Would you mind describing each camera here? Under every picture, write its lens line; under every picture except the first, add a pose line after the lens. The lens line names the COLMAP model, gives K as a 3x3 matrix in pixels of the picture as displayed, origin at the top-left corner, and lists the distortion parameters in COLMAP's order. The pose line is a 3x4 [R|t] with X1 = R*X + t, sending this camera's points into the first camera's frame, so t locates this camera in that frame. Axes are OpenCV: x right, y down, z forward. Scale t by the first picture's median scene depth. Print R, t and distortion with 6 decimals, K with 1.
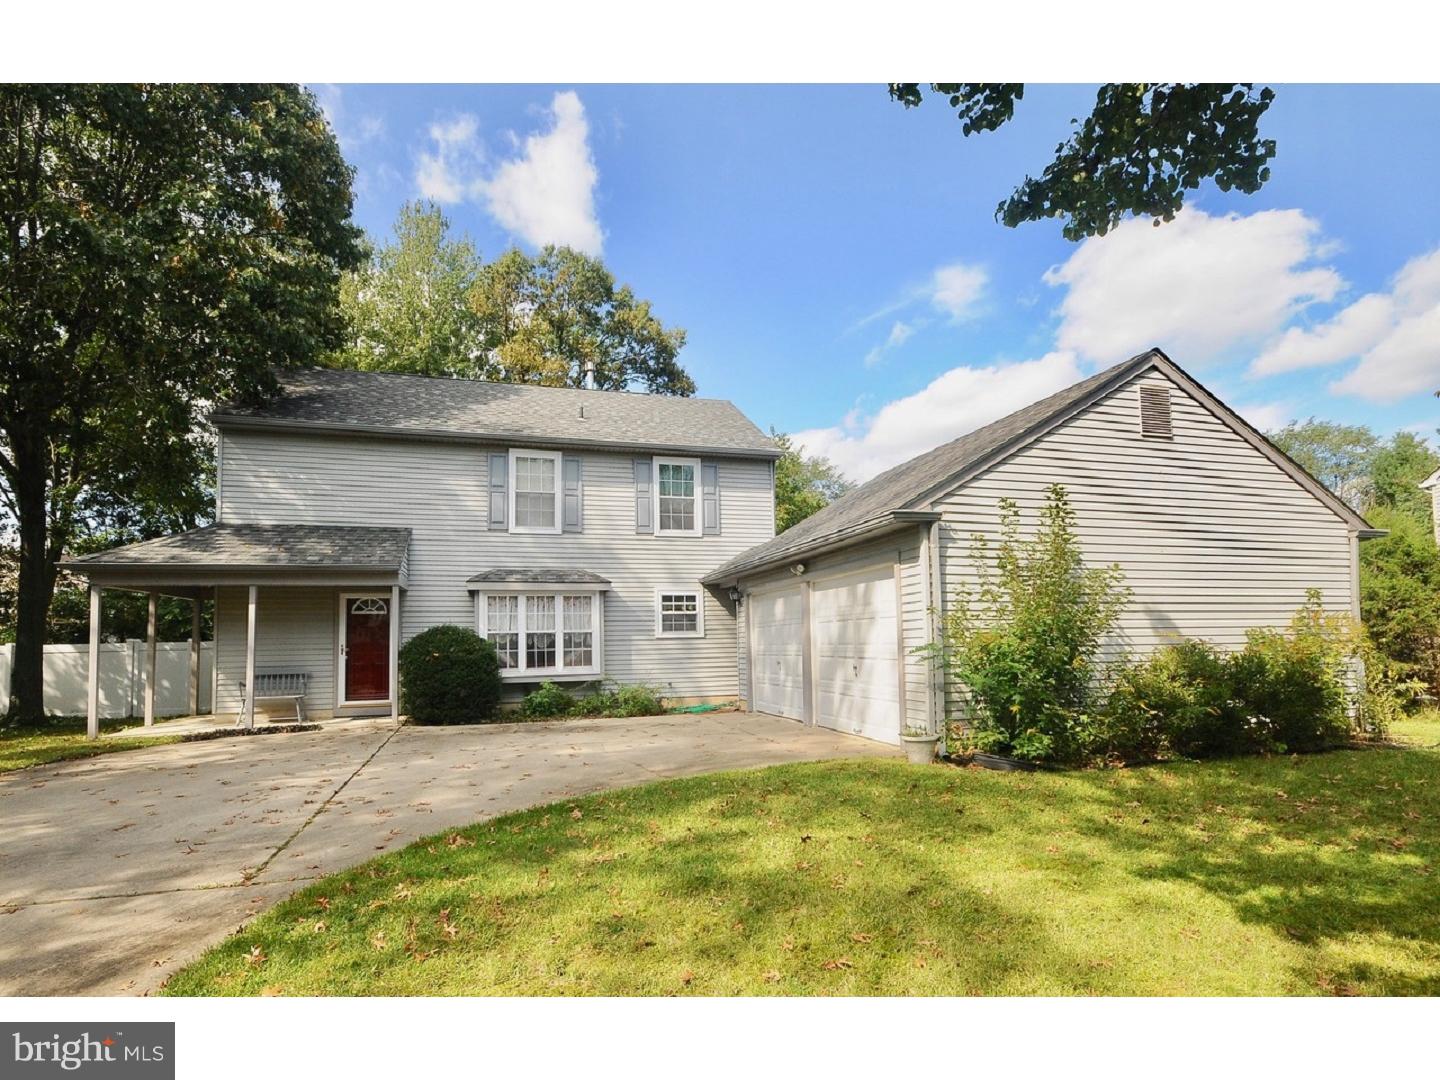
lens RADIAL K [[760.7, 0, 720.0], [0, 760.7, 604.6], [0, 0, 1]] dist [-0.004436, -0.000082]
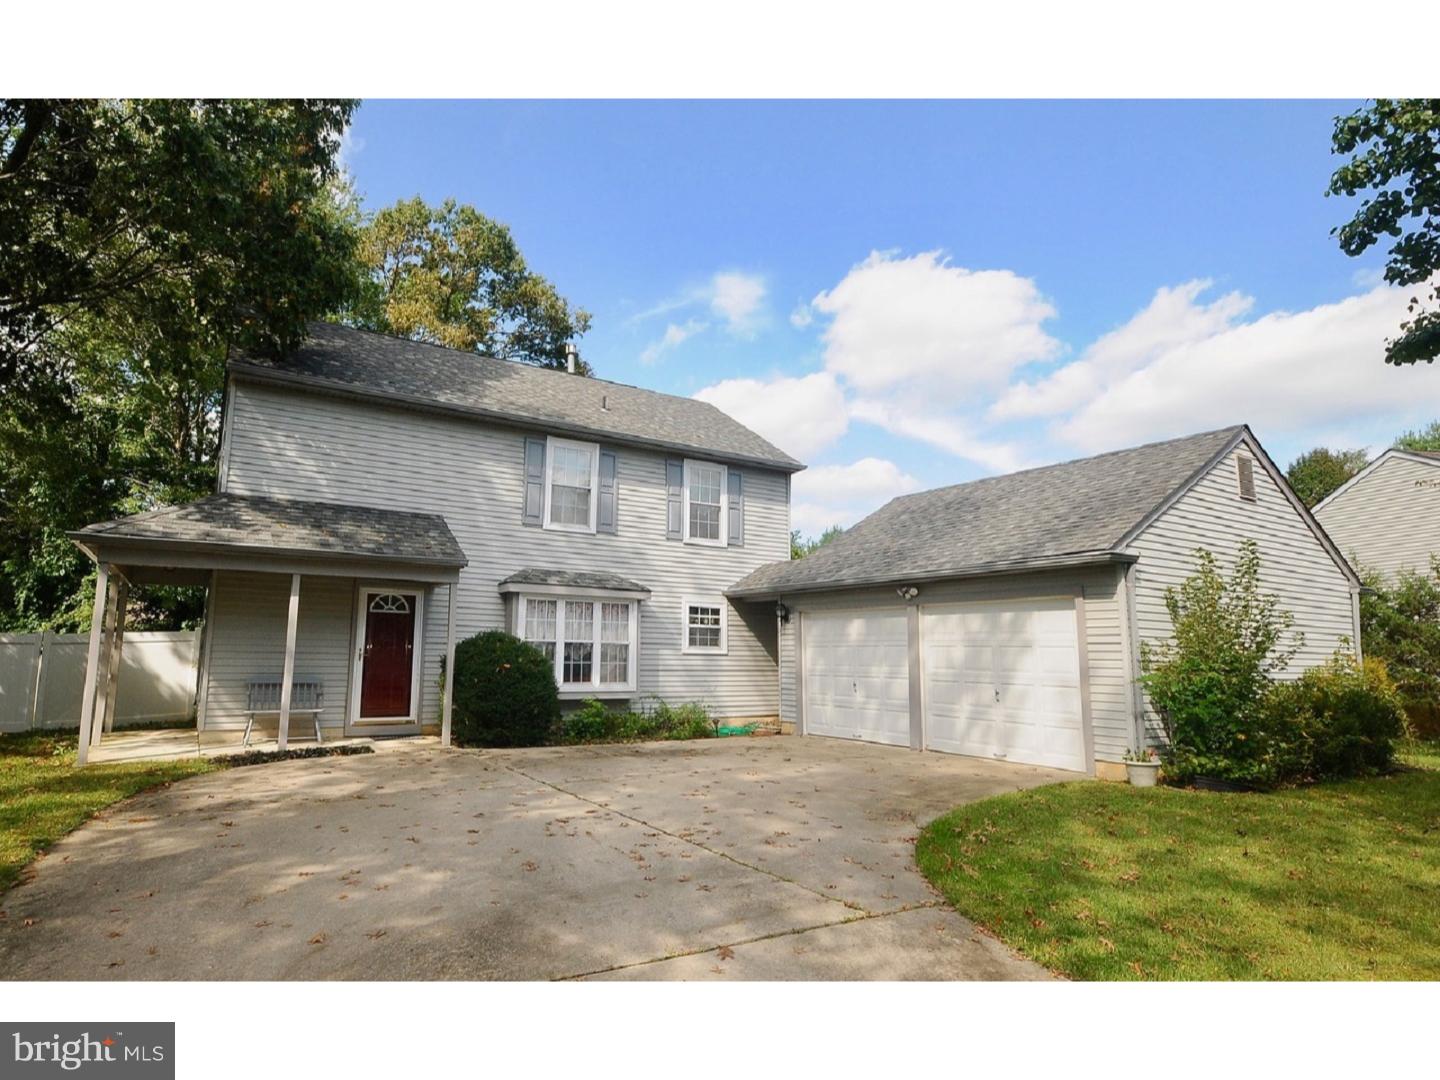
lens RADIAL K [[839.9, 0, 720.0], [0, 839.9, 540.0], [0, 0, 1]] dist [-0.003283, -0.000518]
pose [[0.959197, 0.072603, 0.273257, -0.357715], [-0.048743, 0.994461, -0.093124, 0.000400], [-0.278505, 0.076004, 0.957423, -0.002316]]
